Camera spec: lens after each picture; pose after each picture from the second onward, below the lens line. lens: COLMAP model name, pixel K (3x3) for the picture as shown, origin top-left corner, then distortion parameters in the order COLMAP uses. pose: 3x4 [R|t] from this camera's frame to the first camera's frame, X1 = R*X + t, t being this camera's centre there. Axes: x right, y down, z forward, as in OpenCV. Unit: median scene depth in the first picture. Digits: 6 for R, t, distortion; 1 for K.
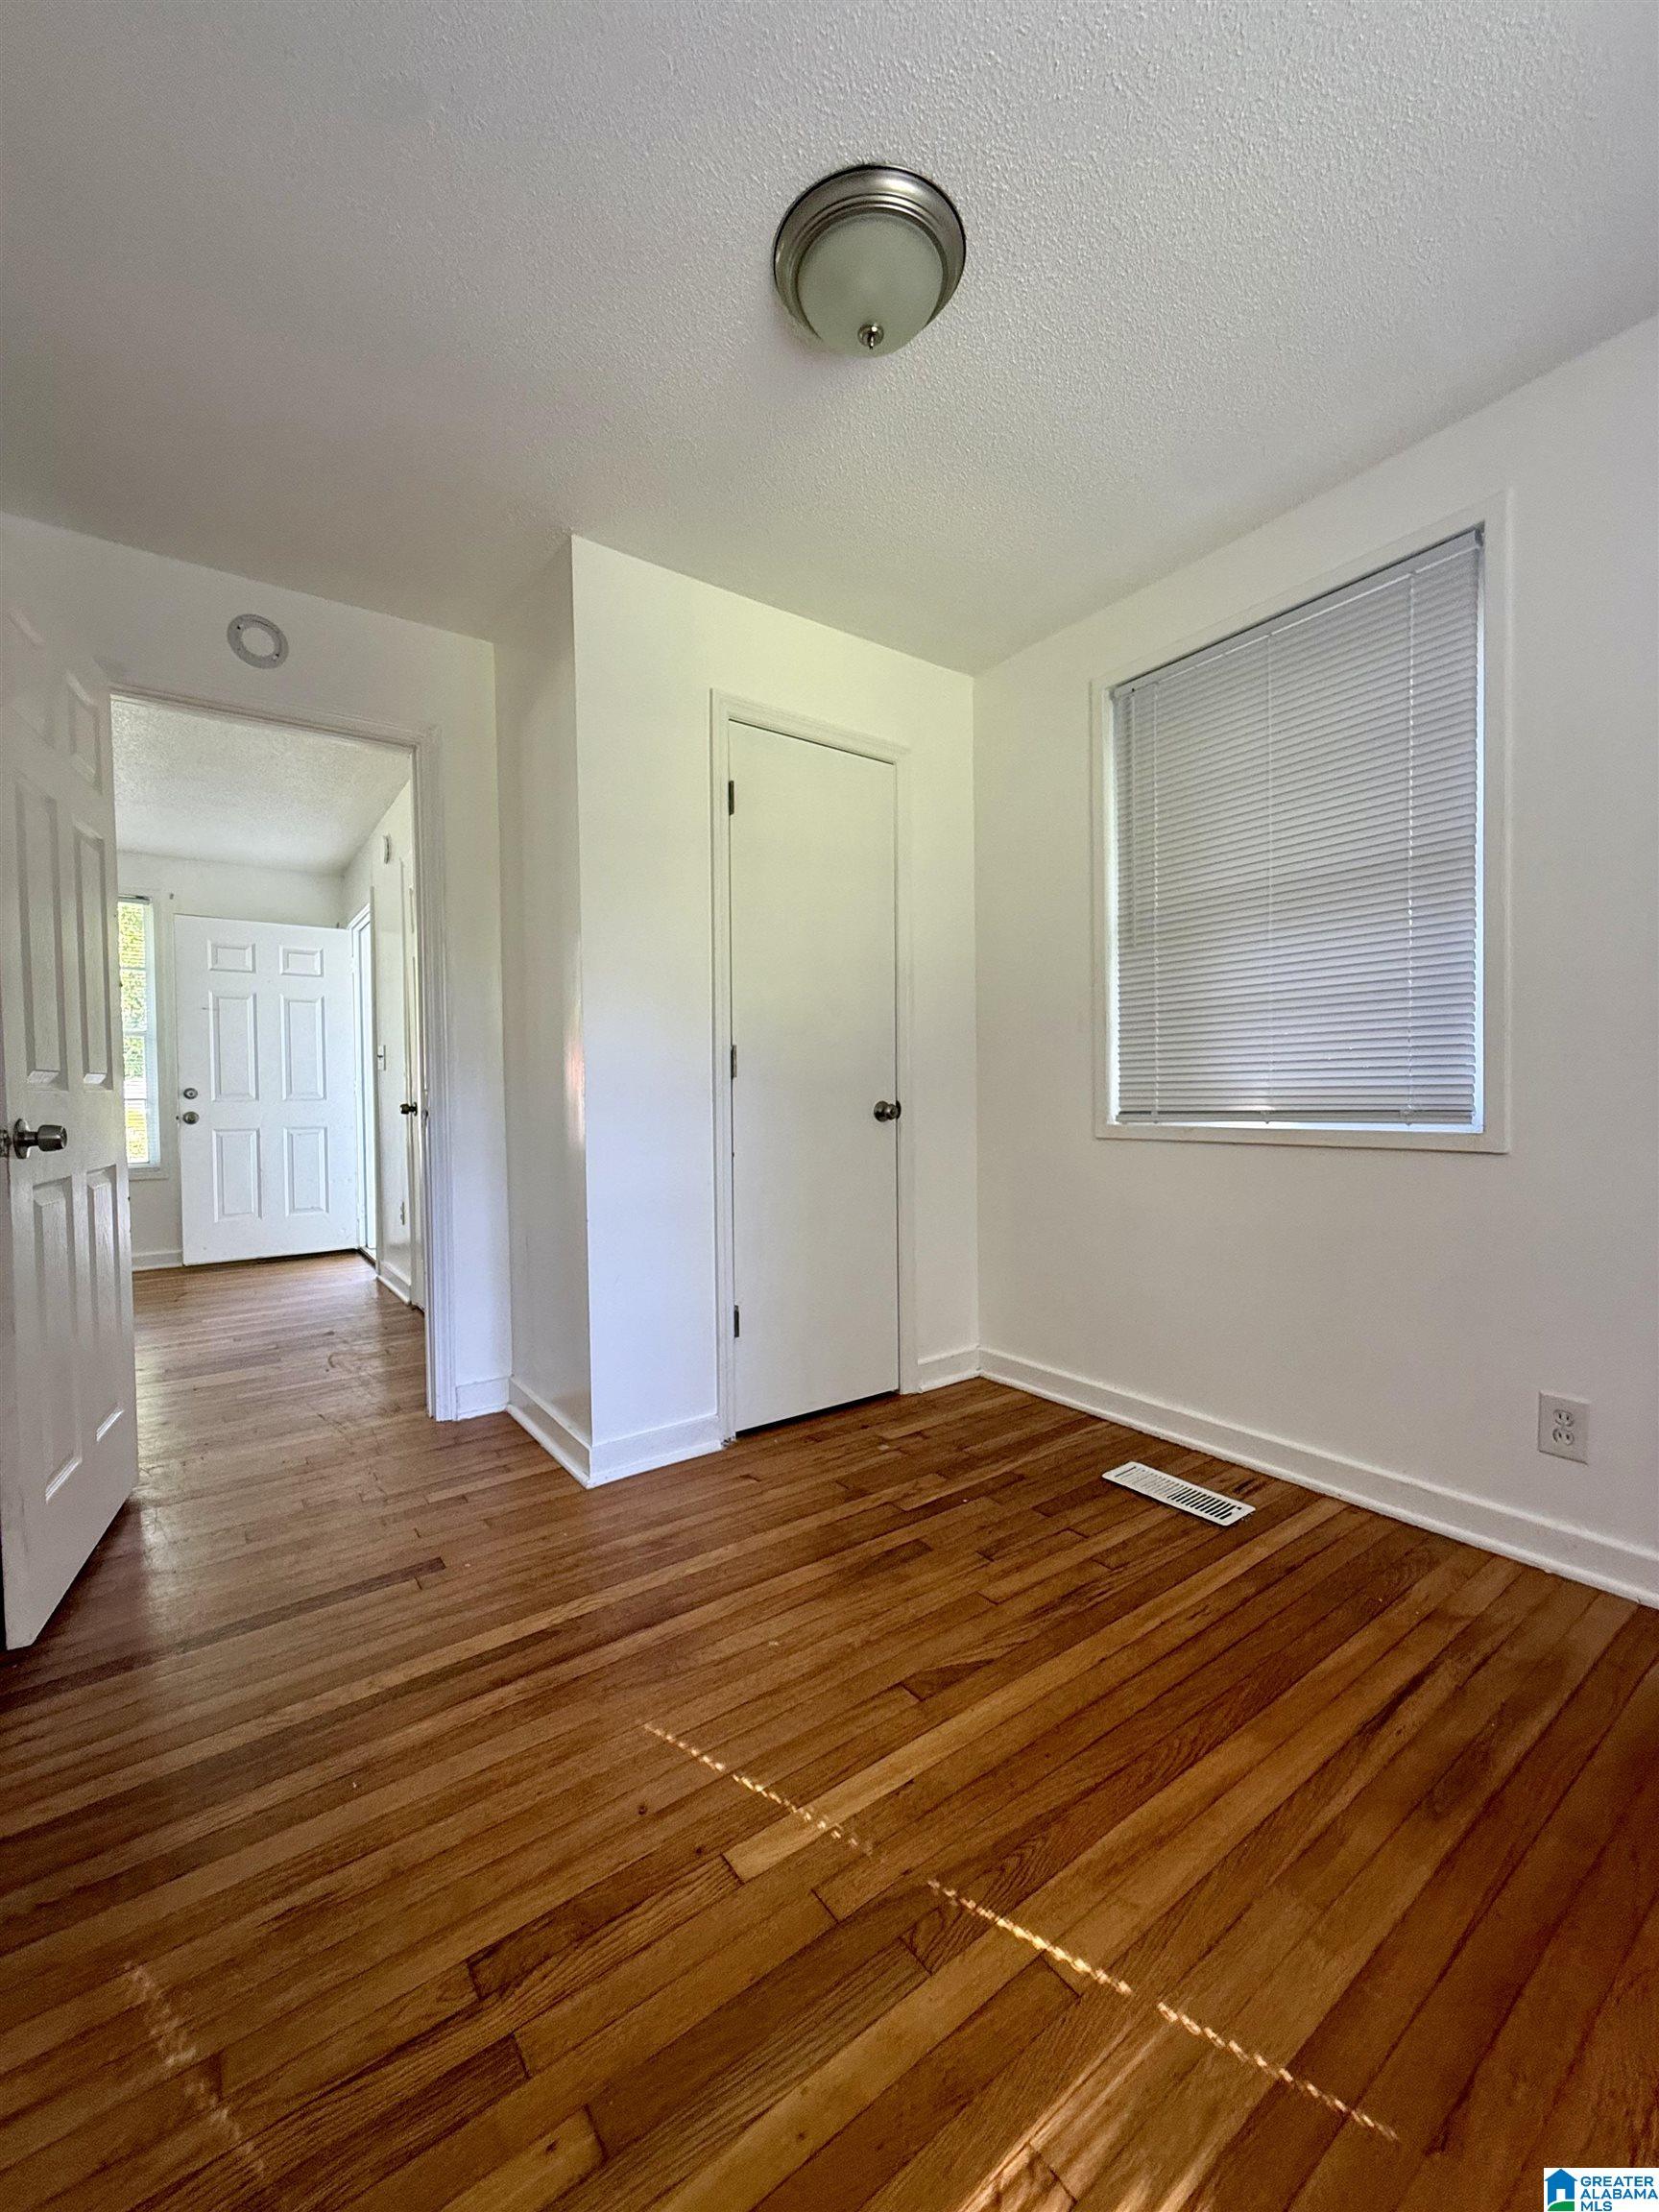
lens RADIAL K [[880.8, 0, 824.8], [0, 880.8, 1118.2], [0, 0, 1]] dist [0.001674, -0.000855]
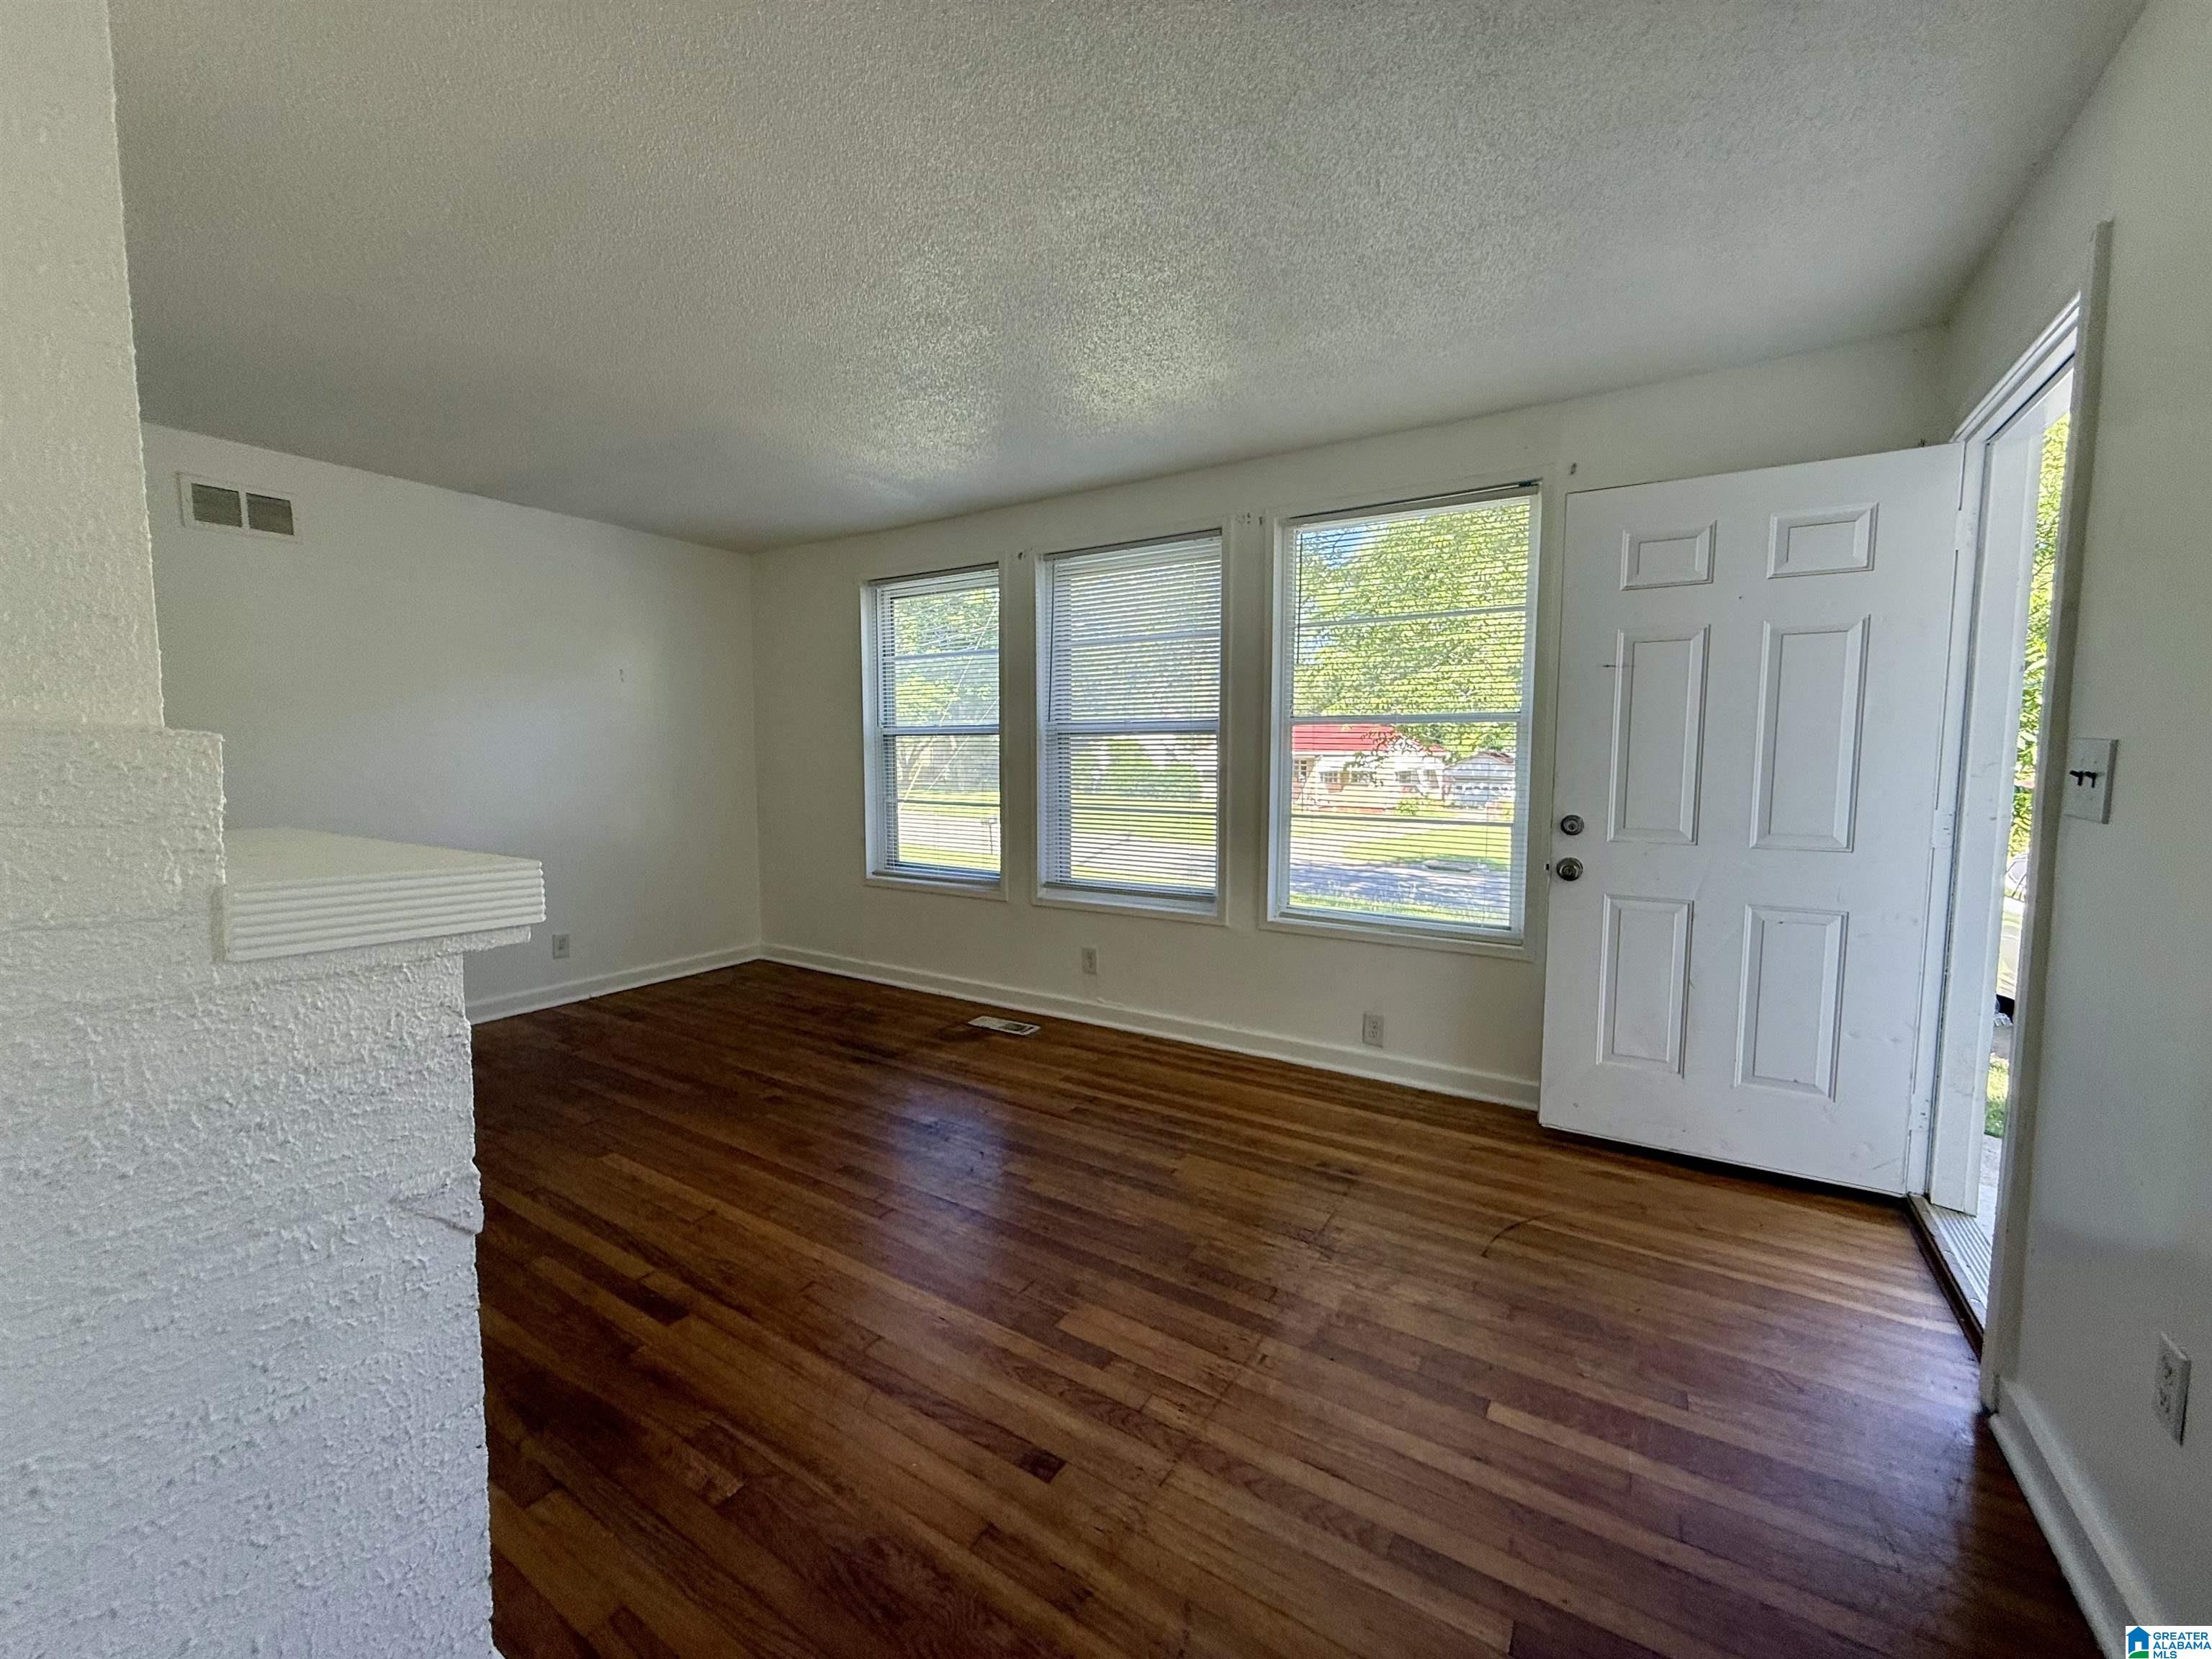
lens RADIAL K [[880.8, 0, 1101.2], [0, 880.8, 825.1], [0, 0, 1]] dist [0.001674, -0.000855]
pose [[0.367229, 0.084697, -0.926266, -0.935177], [-0.033415, 0.996404, 0.077863, -0.178353], [0.929530, 0.002357, 0.368739, 1.536988]]
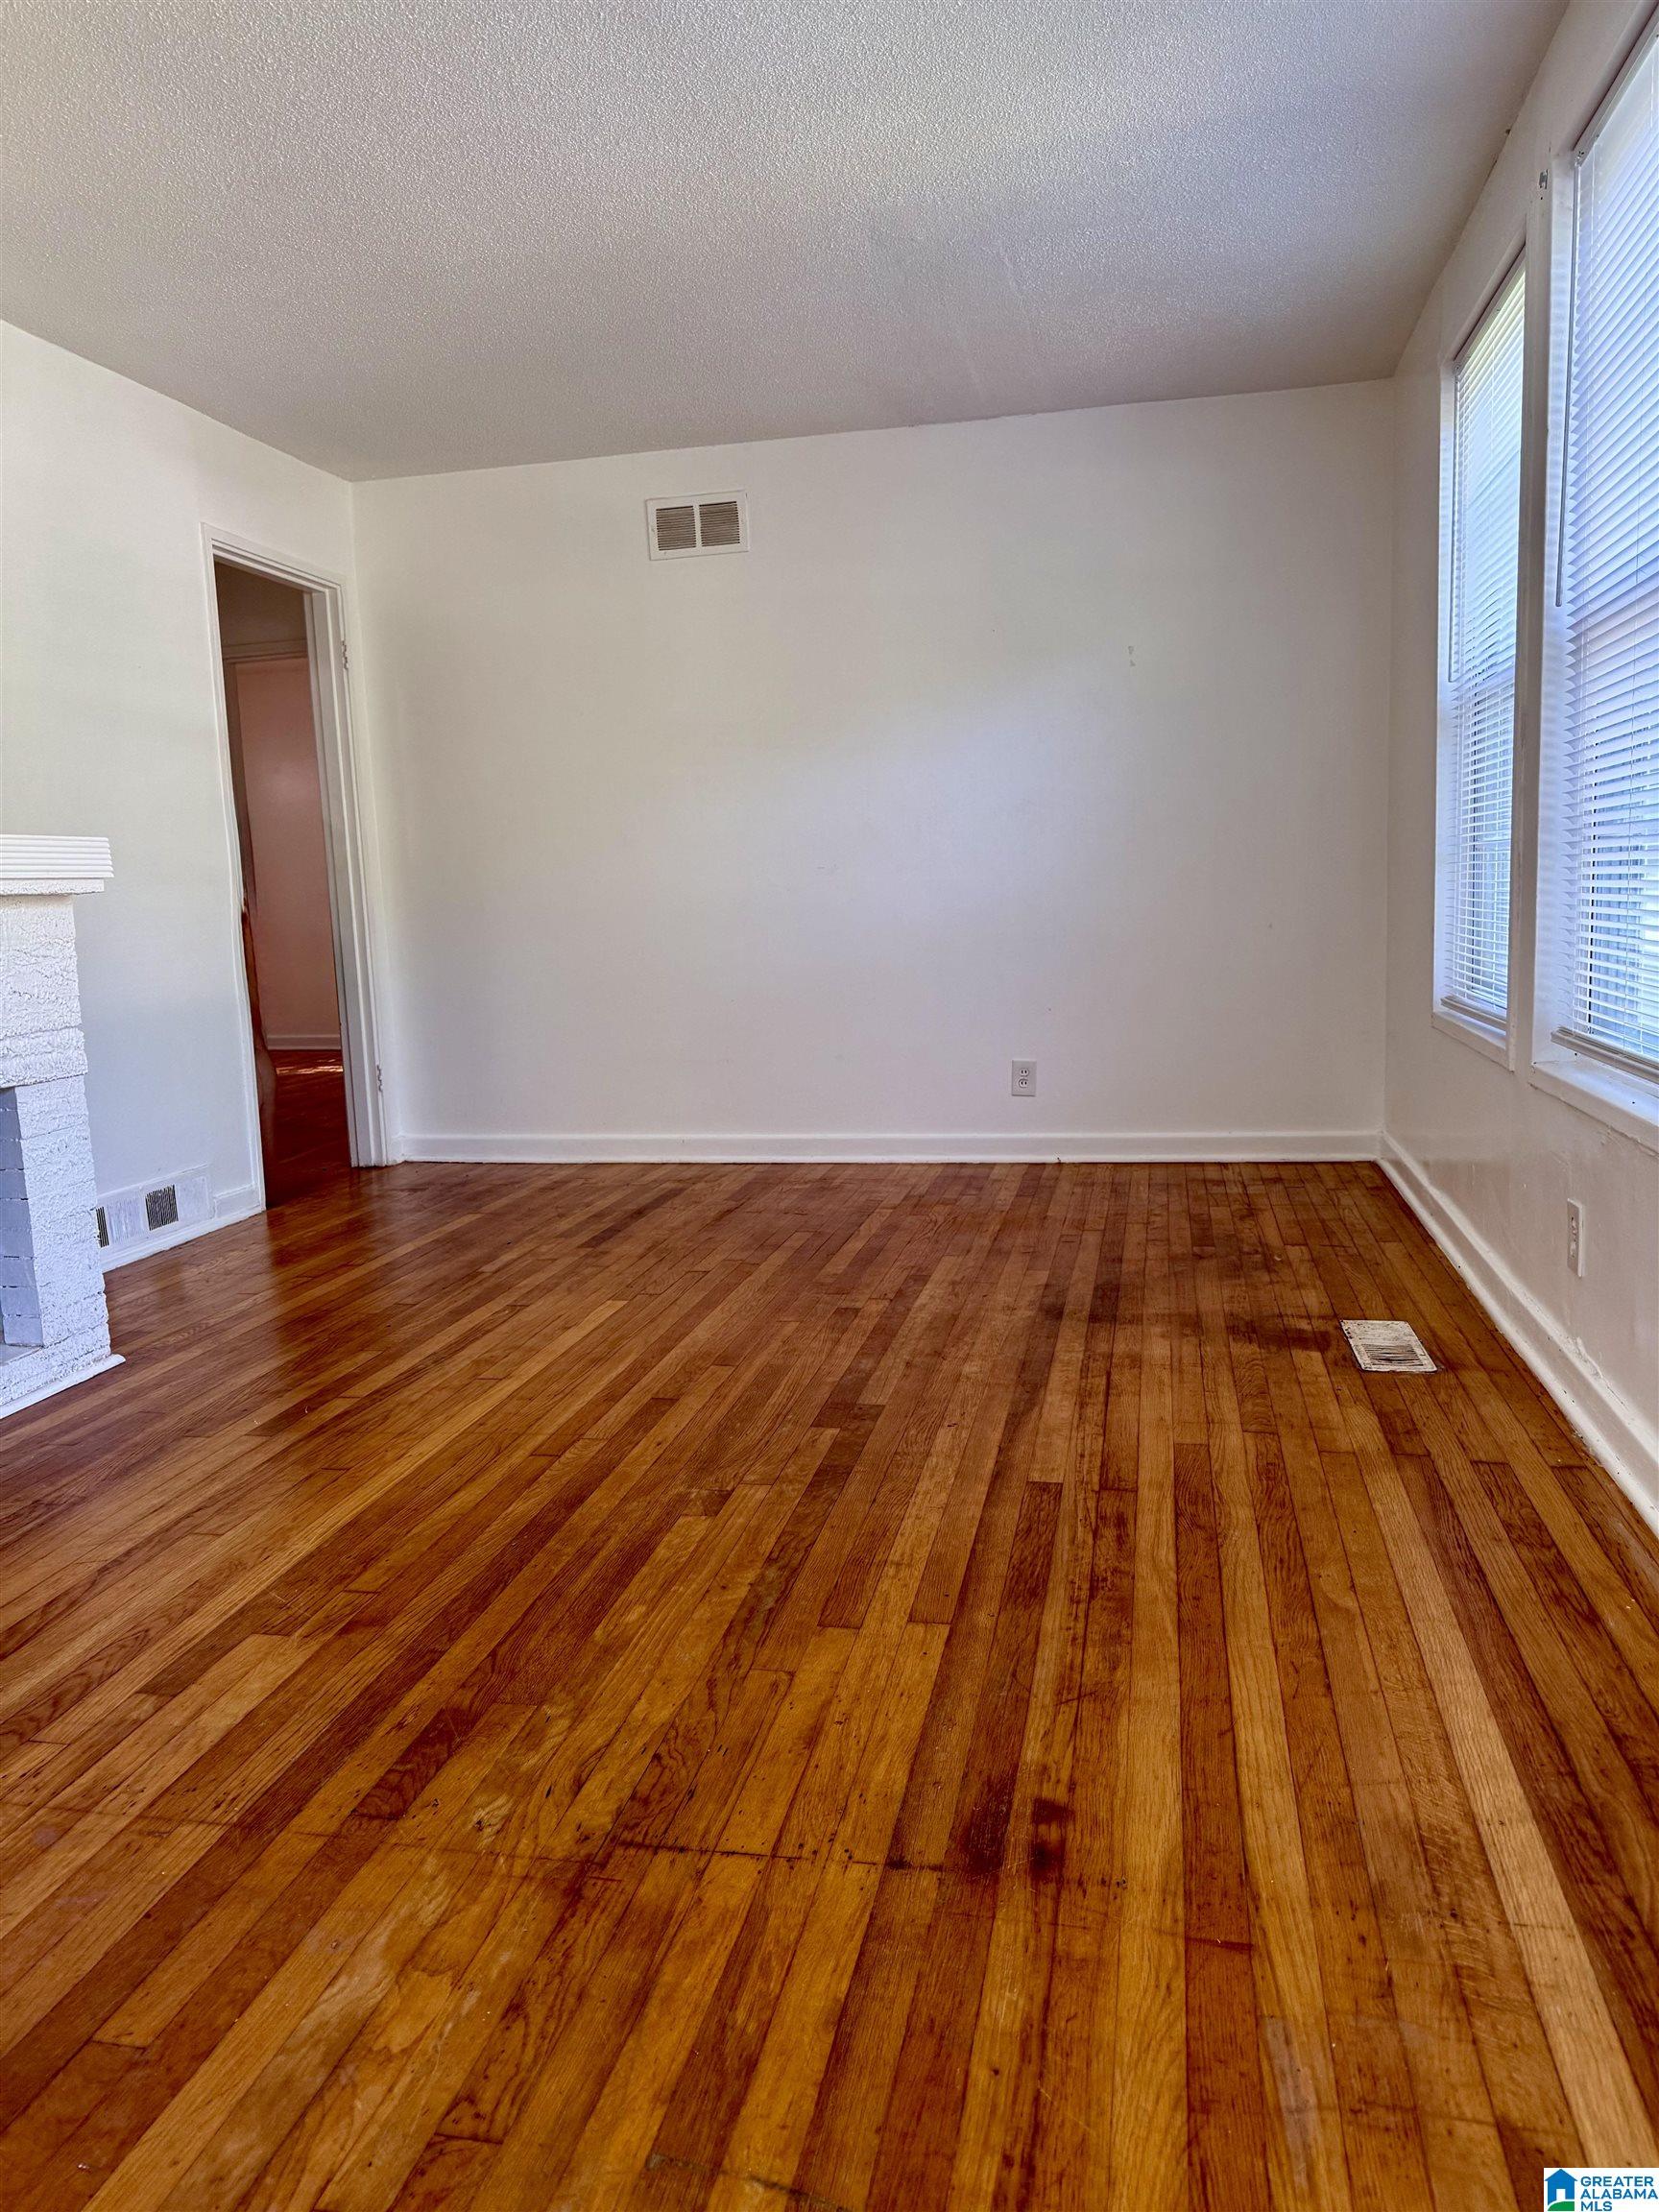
lens RADIAL K [[1551.7, 0, 834.5], [0, 1551.7, 1113.1], [0, 0, 1]] dist [0.032852, -0.012455]
pose [[-0.736266, 0.133724, -0.663348, -1.519802], [0.023336, 0.984714, 0.172607, -0.047483], [0.676290, 0.111605, -0.728132, 3.016458]]
